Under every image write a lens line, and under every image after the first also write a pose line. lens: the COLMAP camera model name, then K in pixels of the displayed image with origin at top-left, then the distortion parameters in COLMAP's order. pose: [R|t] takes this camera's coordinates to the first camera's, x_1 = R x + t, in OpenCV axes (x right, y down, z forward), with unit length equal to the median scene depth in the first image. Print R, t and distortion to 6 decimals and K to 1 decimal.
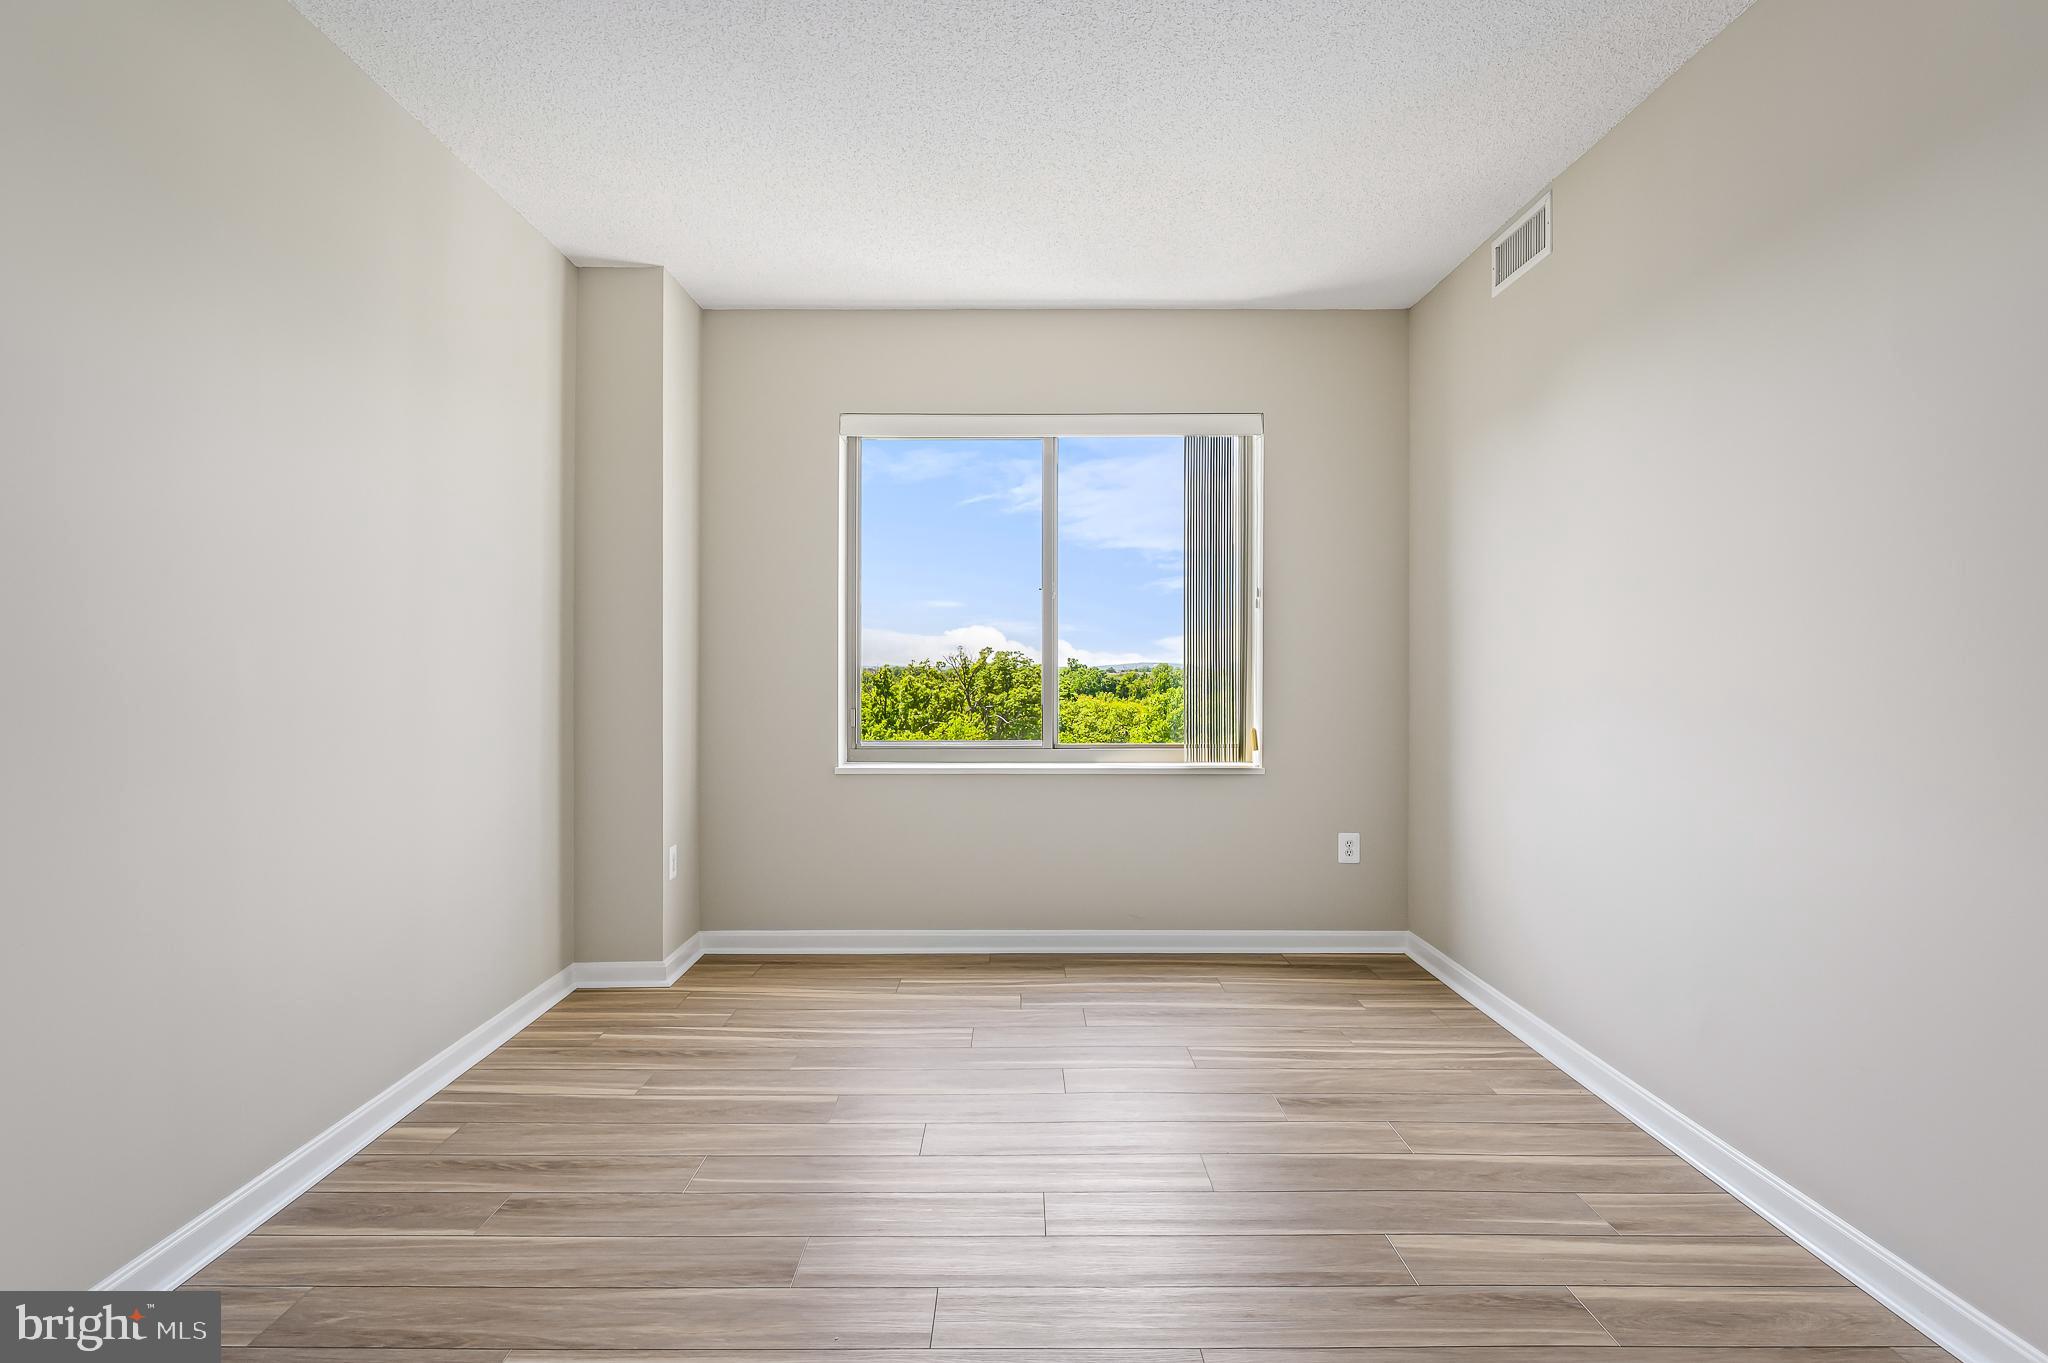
lens RADIAL K [[1007.1, 0, 1034.1], [0, 1007.1, 675.6], [0, 0, 1]] dist [-0.000680, -0.000269]
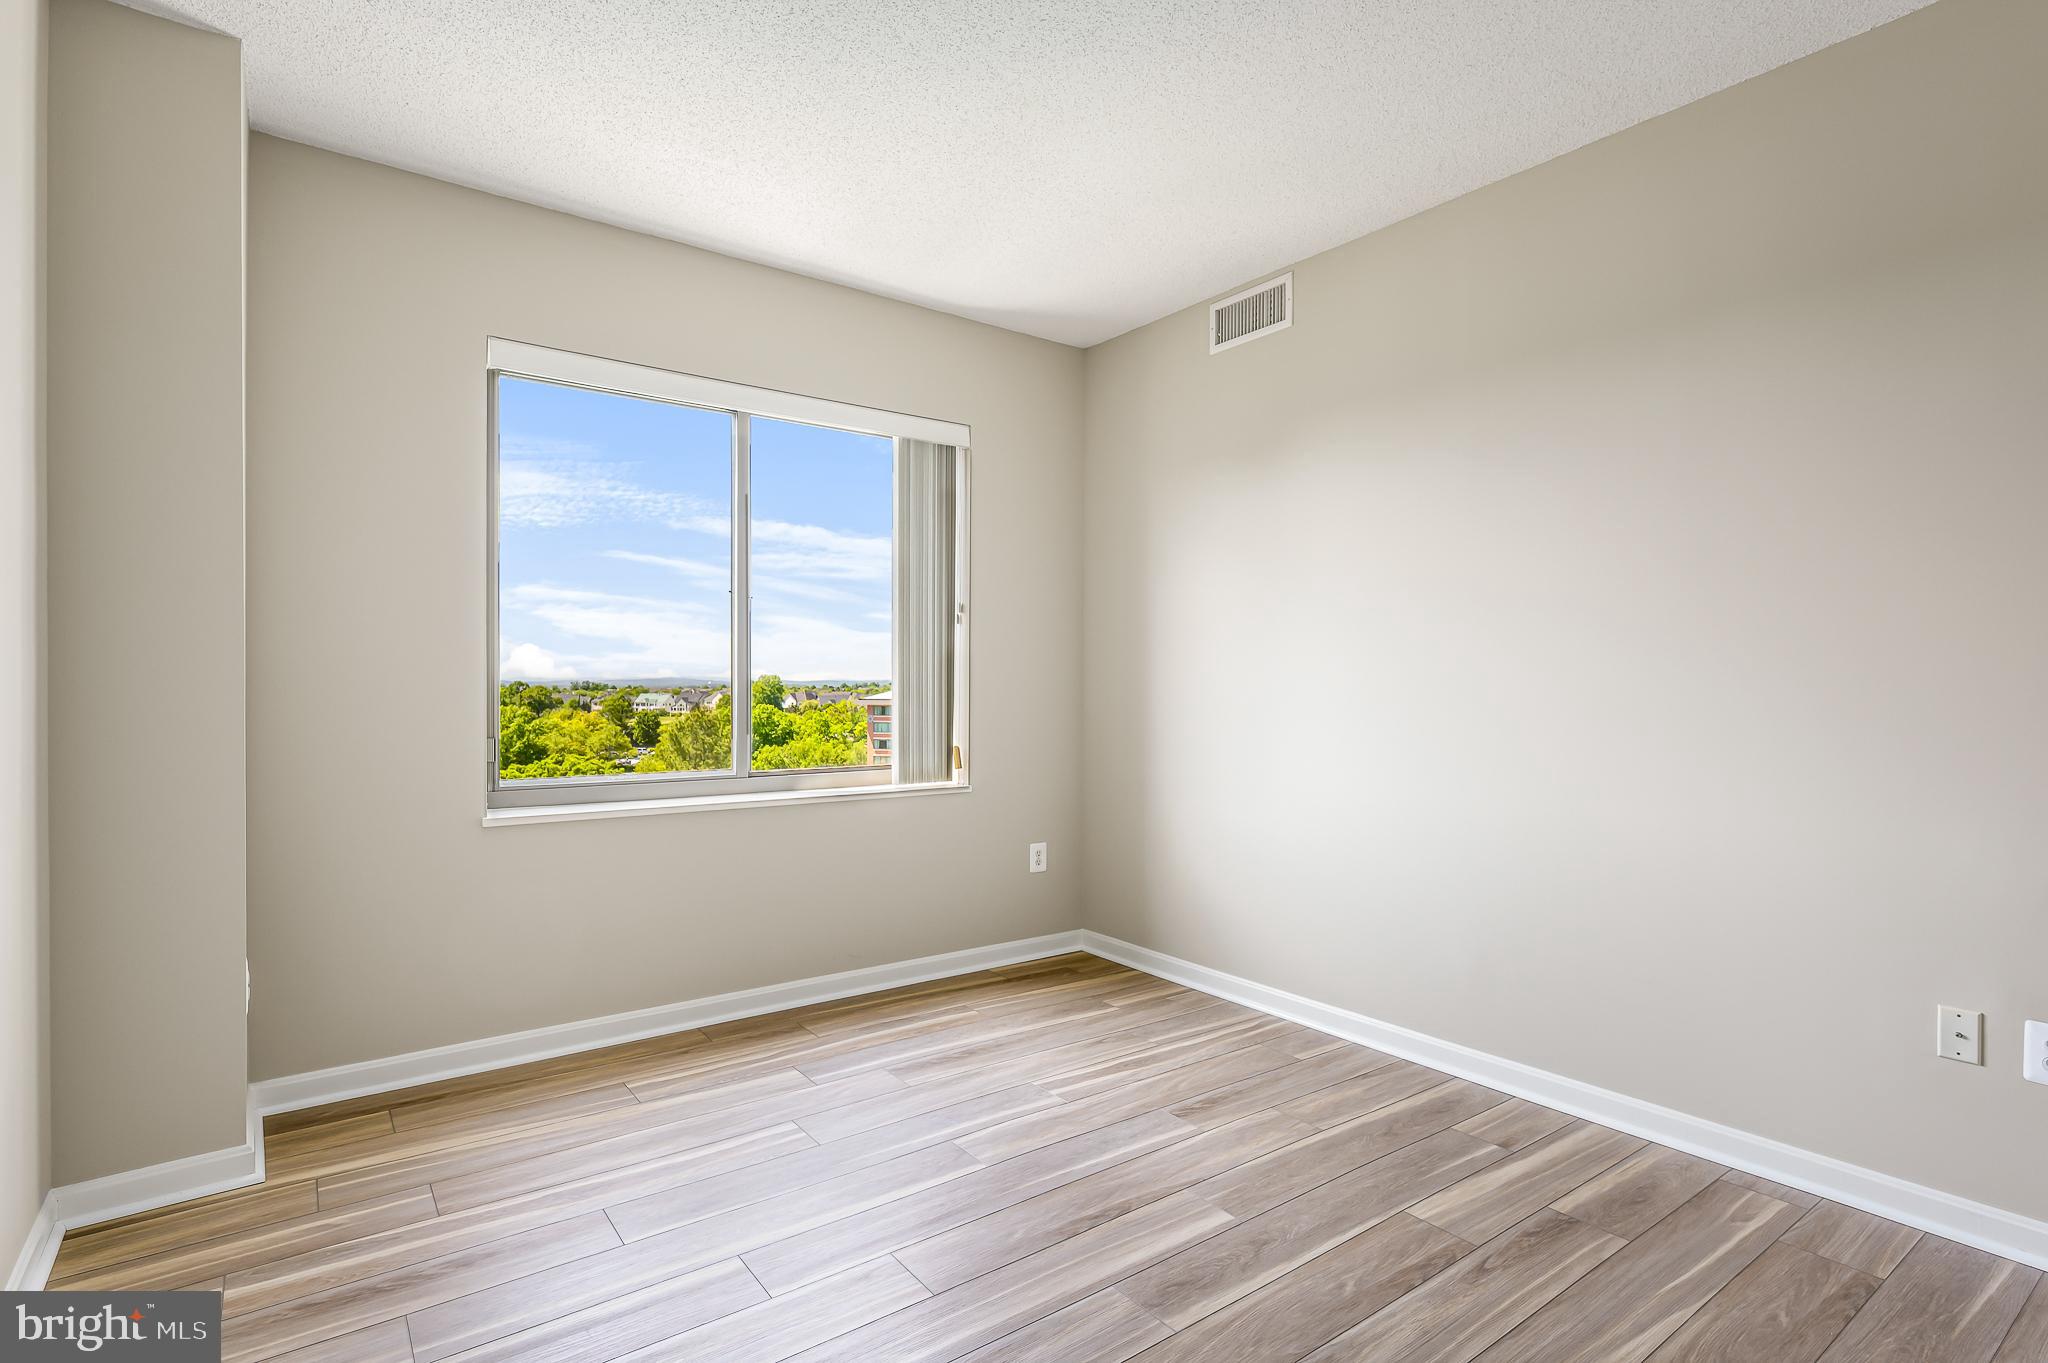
lens RADIAL K [[976.6, 0, 1023.0], [0, 976.6, 694.5], [0, 0, 1]] dist [0.008086, -0.000443]
pose [[0.816885, -0.002429, 0.576796, -0.324026], [0.003228, 0.999995, -0.000361, 0.003868], [-0.576792, 0.002157, 0.816888, 0.214796]]
